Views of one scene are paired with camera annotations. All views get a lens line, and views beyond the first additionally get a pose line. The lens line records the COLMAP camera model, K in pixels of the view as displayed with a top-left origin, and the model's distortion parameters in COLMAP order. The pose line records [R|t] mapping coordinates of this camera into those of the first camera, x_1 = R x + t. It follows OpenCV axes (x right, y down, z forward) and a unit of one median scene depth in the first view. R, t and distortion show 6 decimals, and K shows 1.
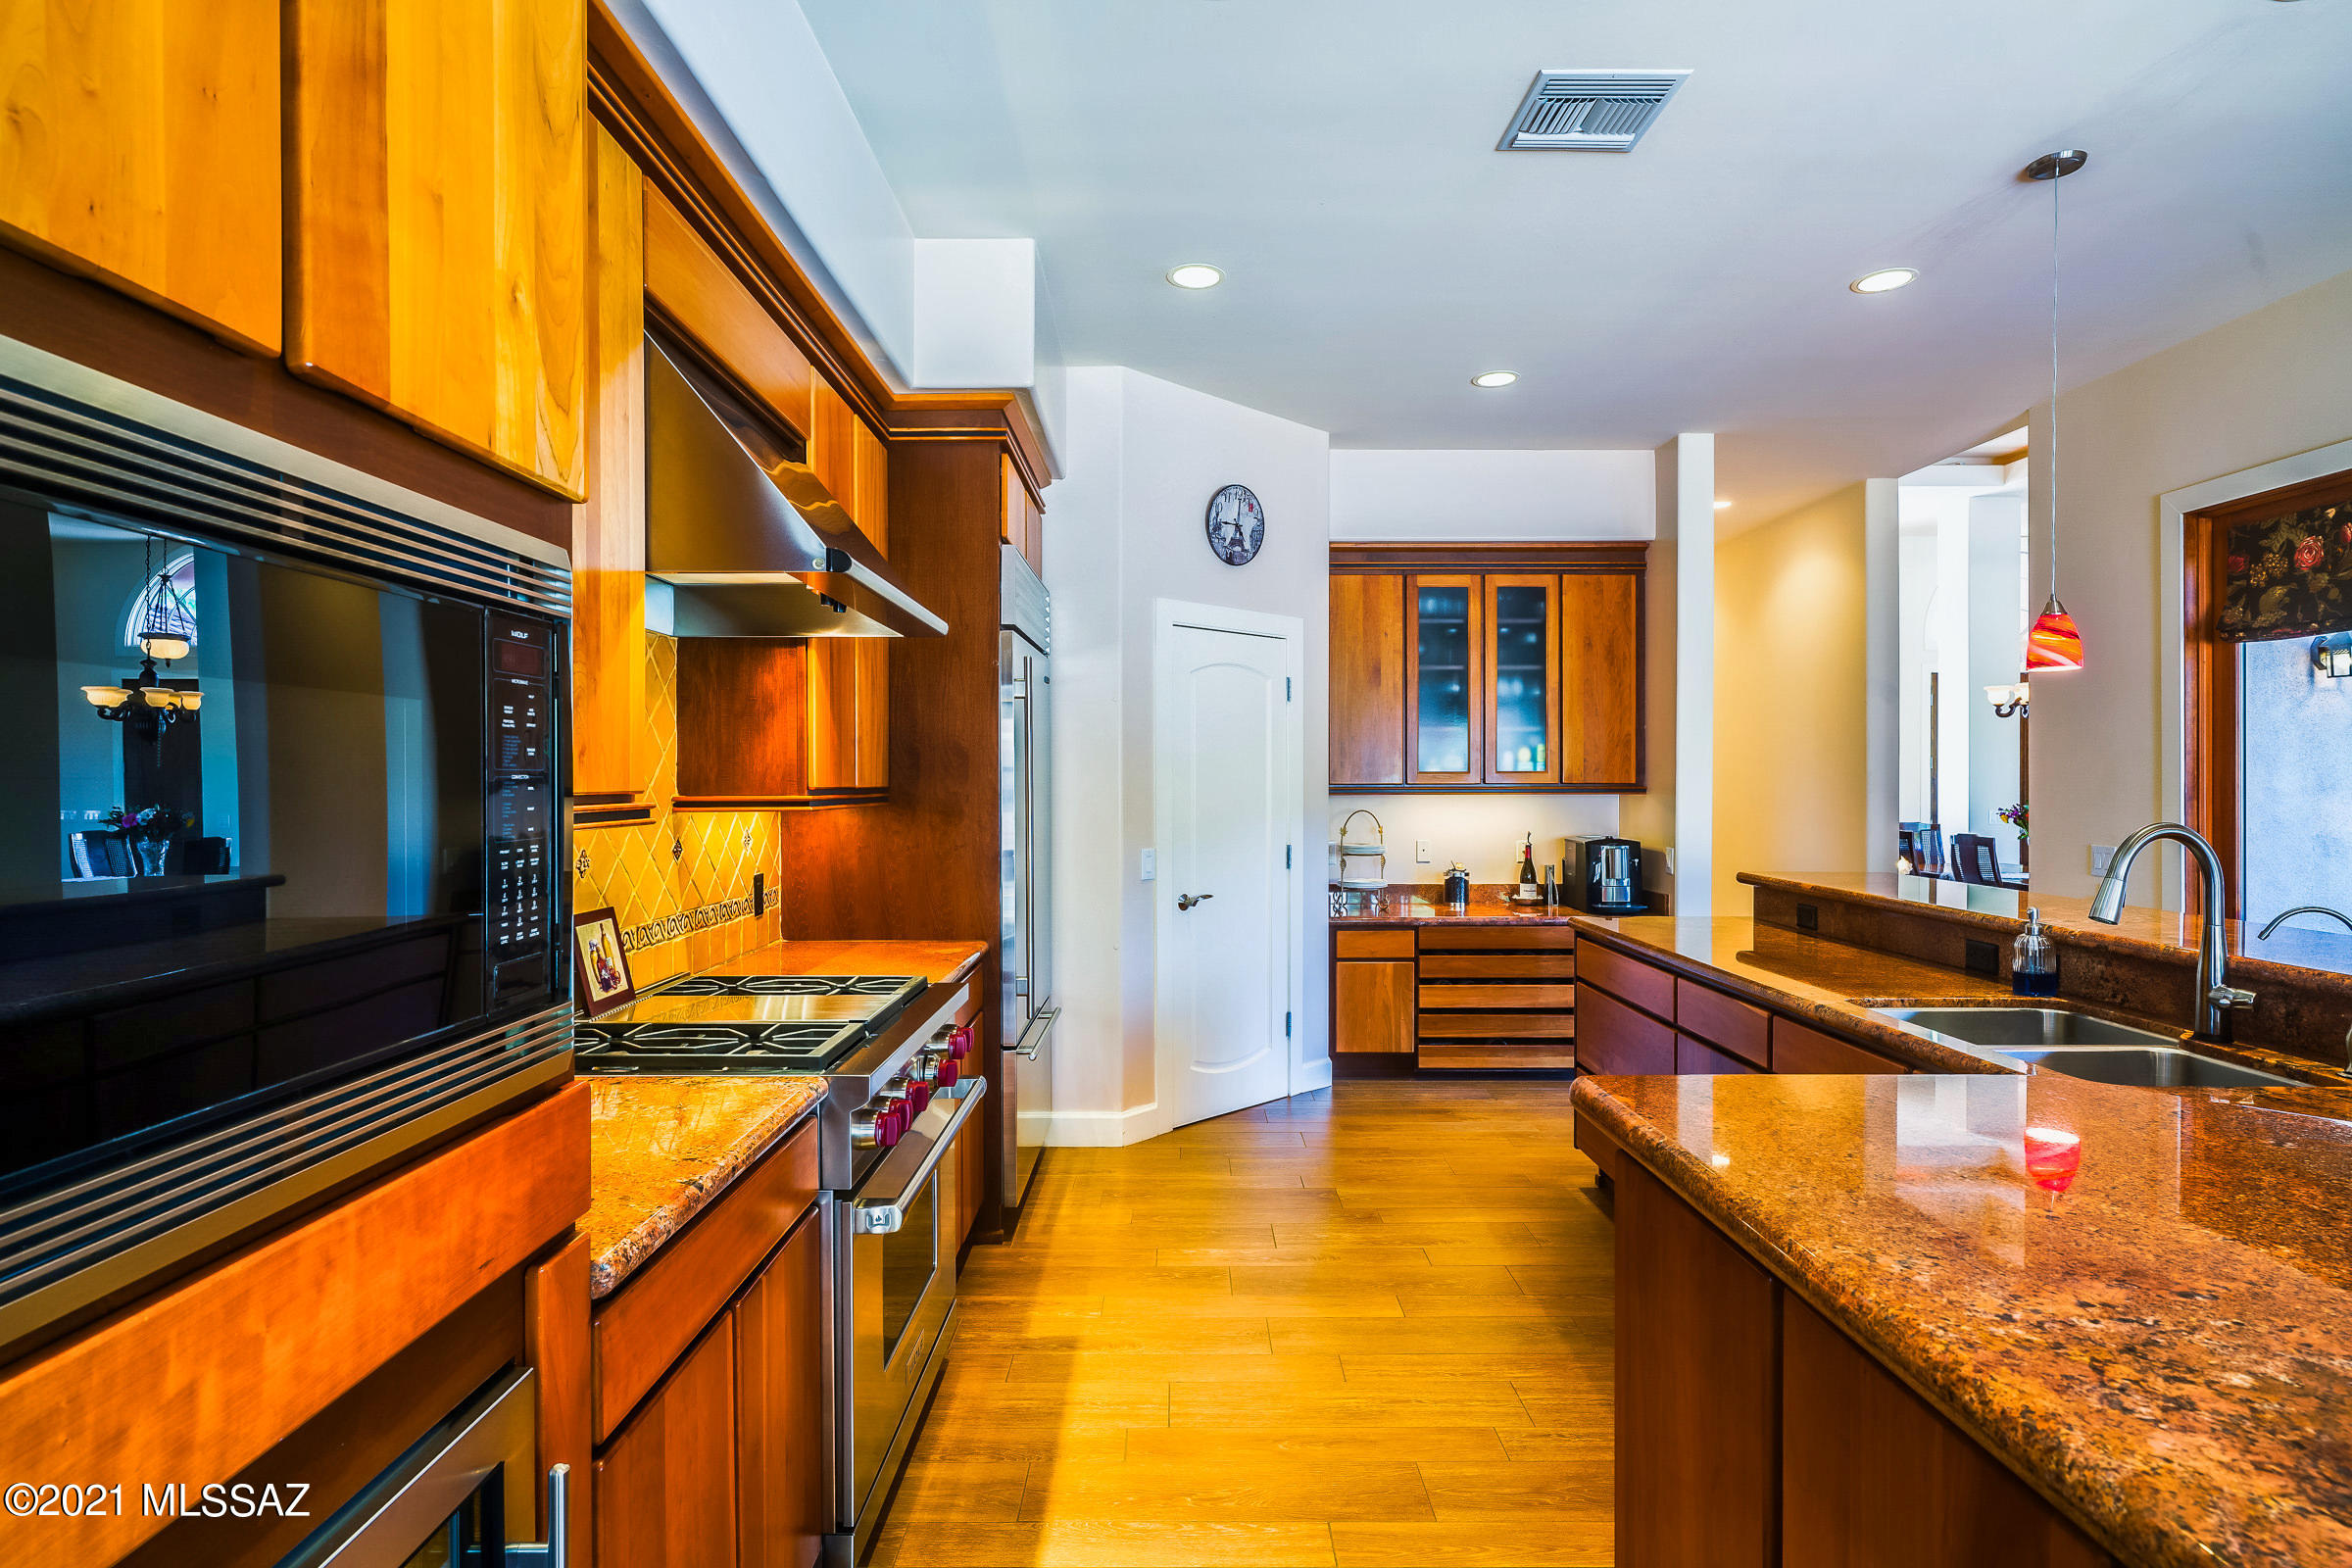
lens RADIAL K [[1183.0, 0, 1154.6], [0, 1183.0, 788.5], [0, 0, 1]] dist [-0.007641, -0.000958]
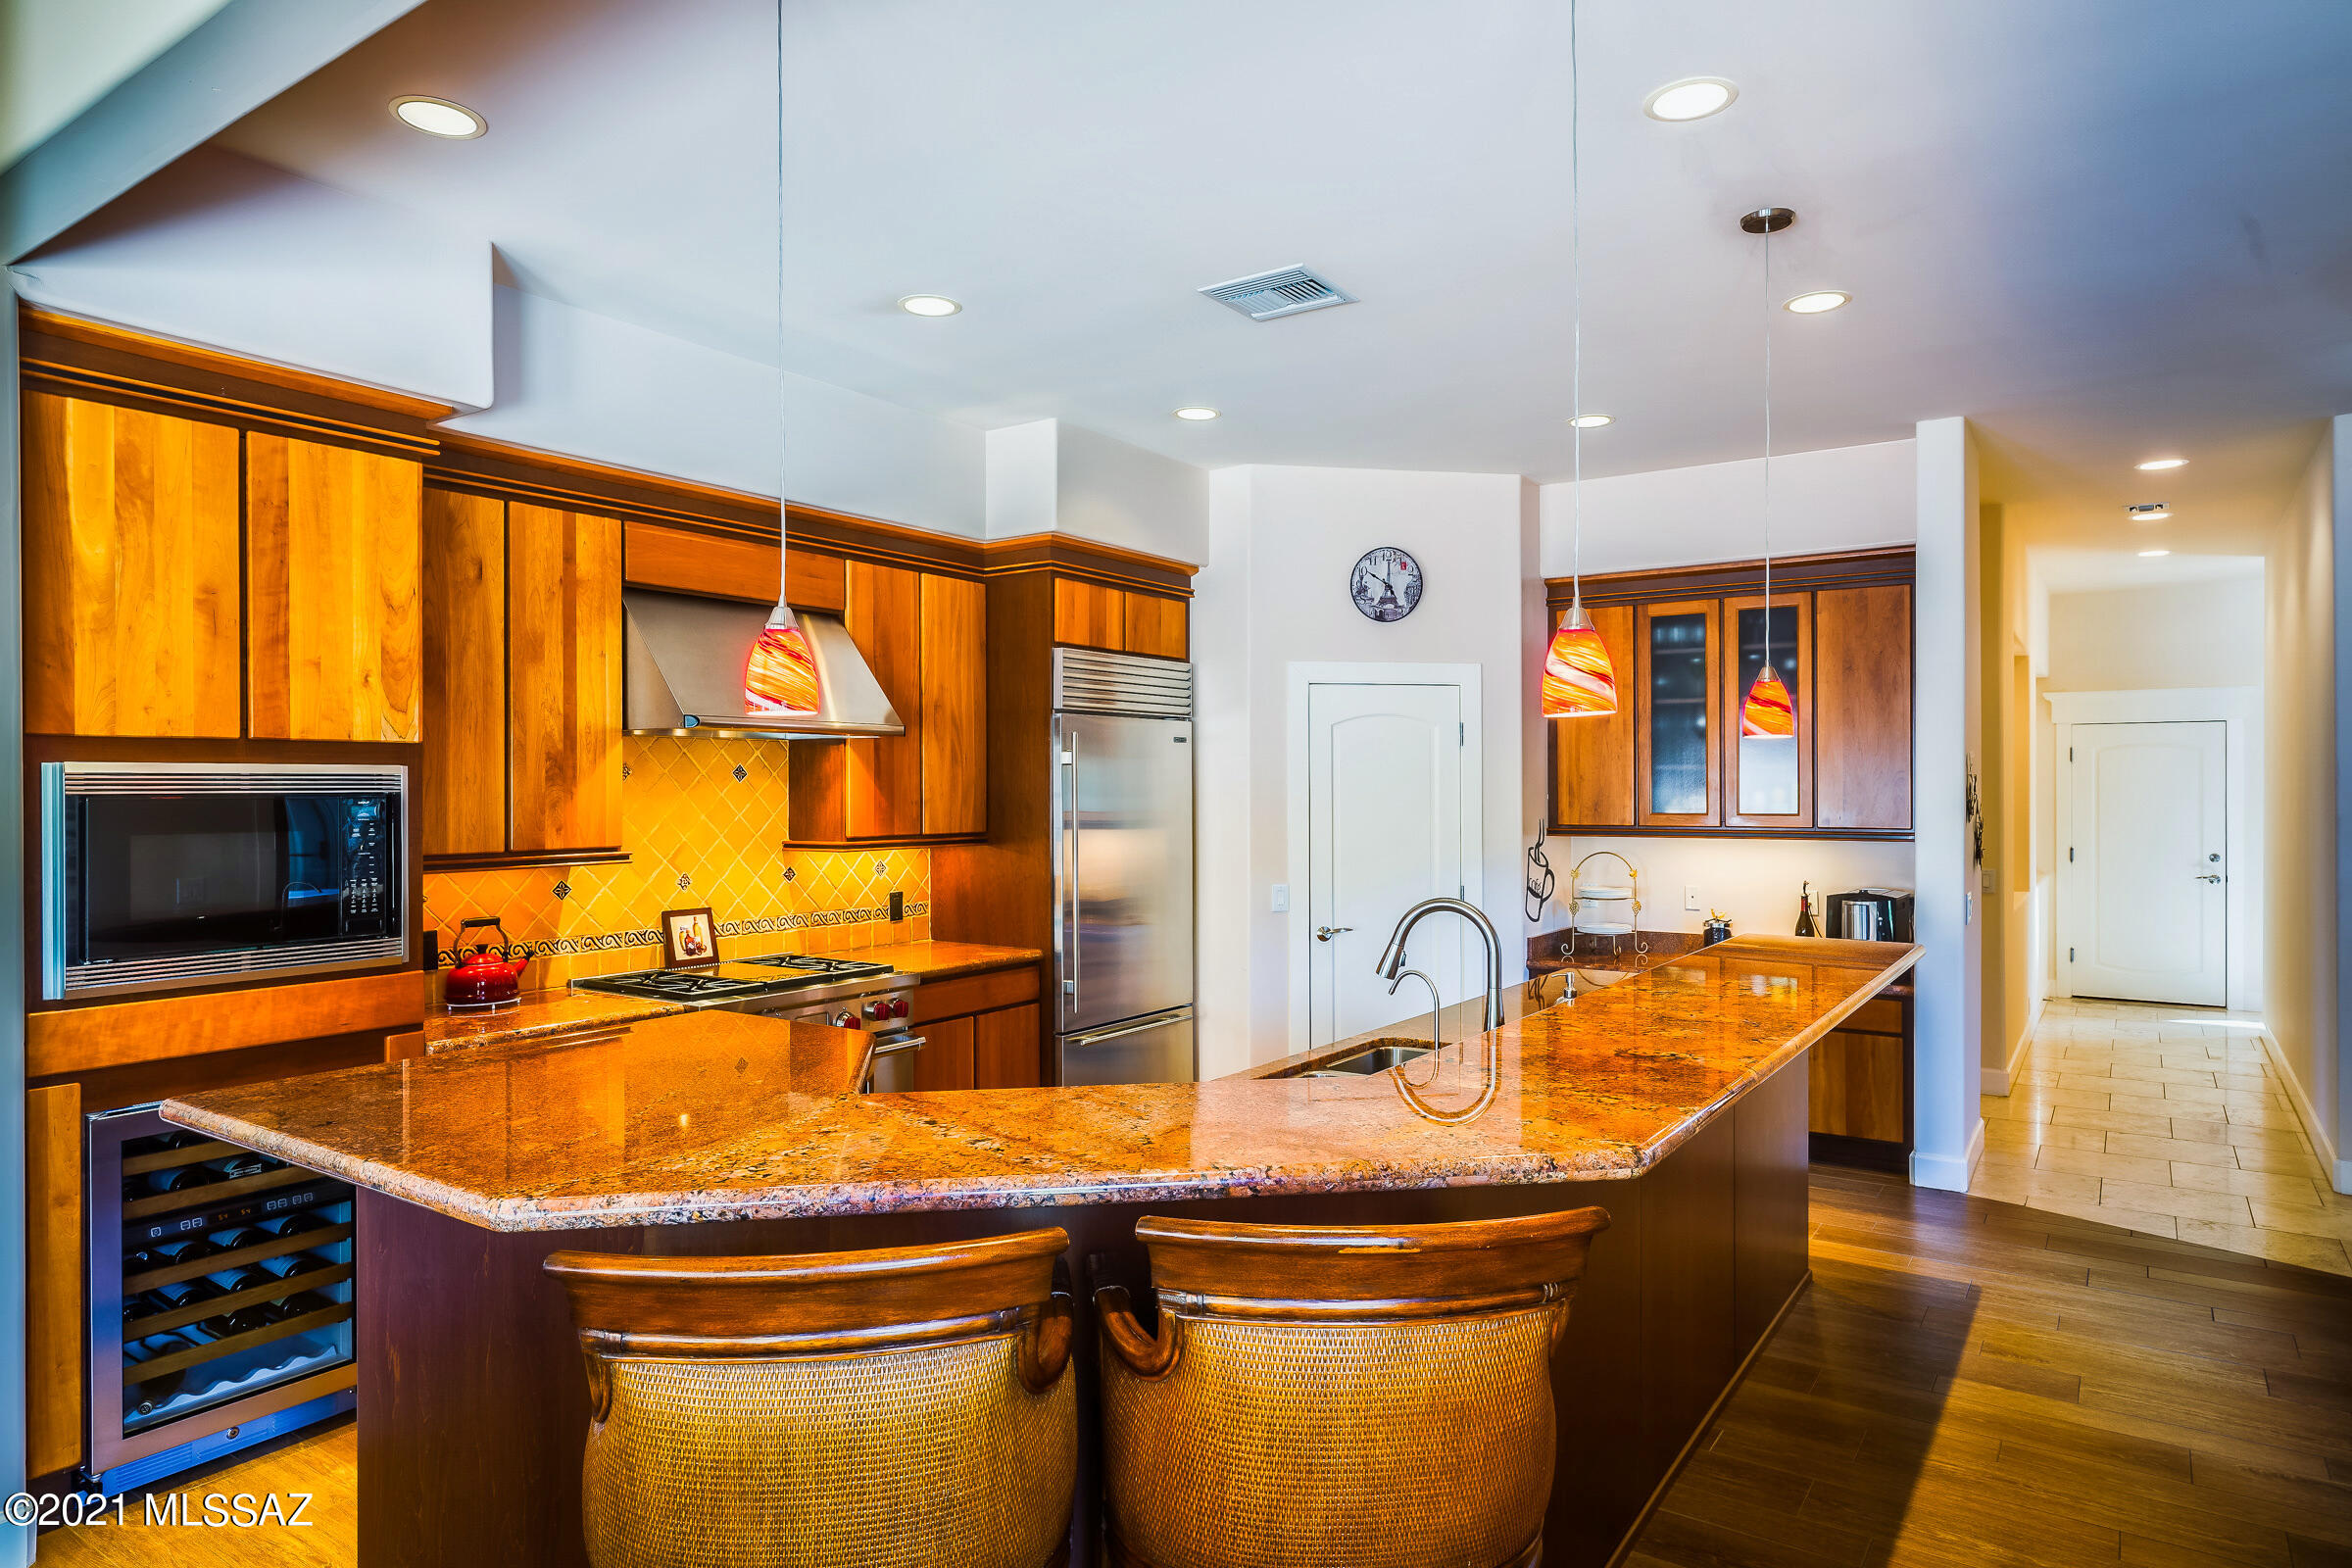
lens RADIAL K [[1339.1, 0, 1161.0], [0, 1339.1, 785.9], [0, 0, 1]] dist [-0.003754, 0.002810]
pose [[0.829161, -0.001703, -0.559008, 0.575787], [-0.002592, 0.999973, -0.006890, -0.031420], [0.559004, 0.007162, 0.829134, -0.117629]]
